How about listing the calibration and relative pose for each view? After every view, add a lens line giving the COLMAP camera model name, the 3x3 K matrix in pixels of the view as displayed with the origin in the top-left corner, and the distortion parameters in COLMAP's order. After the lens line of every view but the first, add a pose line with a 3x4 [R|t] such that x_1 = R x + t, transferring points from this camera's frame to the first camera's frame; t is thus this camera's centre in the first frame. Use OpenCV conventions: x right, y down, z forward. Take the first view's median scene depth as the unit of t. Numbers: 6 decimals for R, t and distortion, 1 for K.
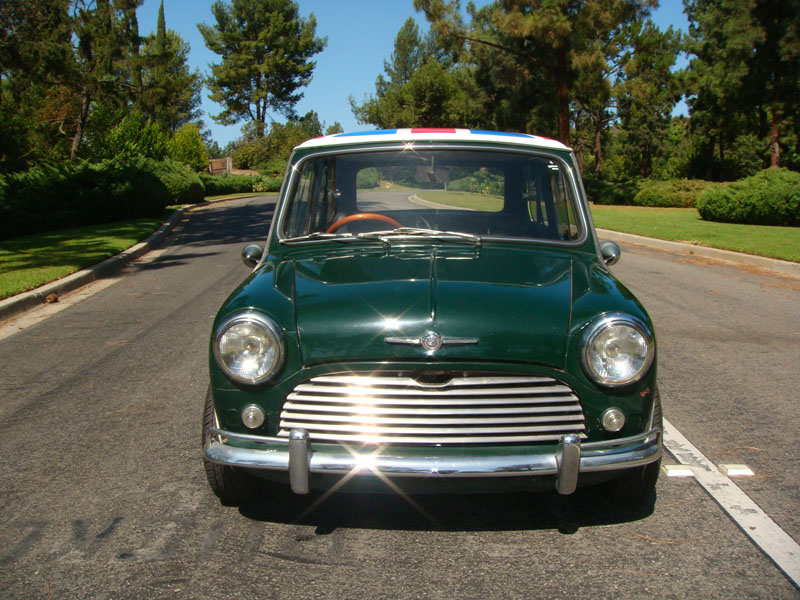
lens RADIAL K [[756.8, 0, 400.0], [0, 756.8, 300.0], [0, 0, 1]] dist [-0.194552, 0.150149]
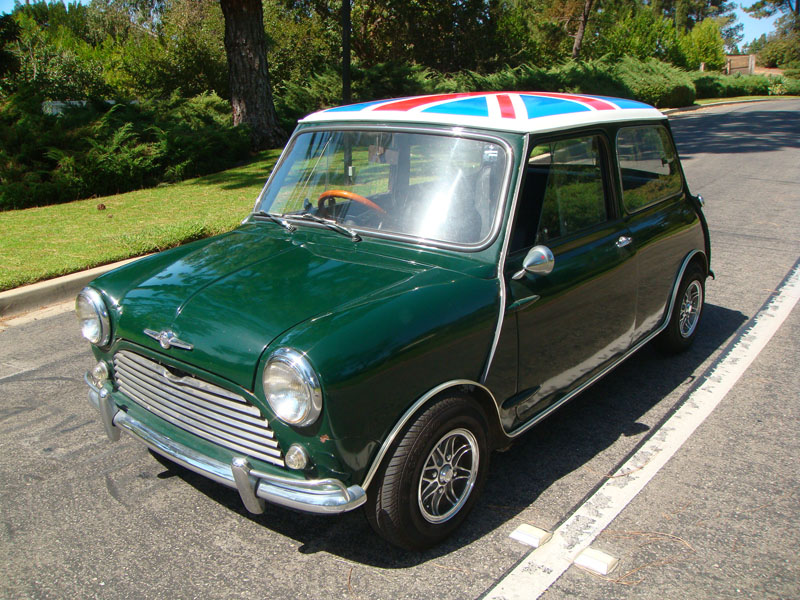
lens RADIAL K [[756.8, 0, 400.0], [0, 756.8, 300.0], [0, 0, 1]] dist [-0.194552, 0.150149]
pose [[0.805466, 0.157876, -0.571227, 0.848035], [-0.081651, 0.984235, 0.156890, -0.183009], [0.586991, -0.079728, 0.805658, 0.304043]]
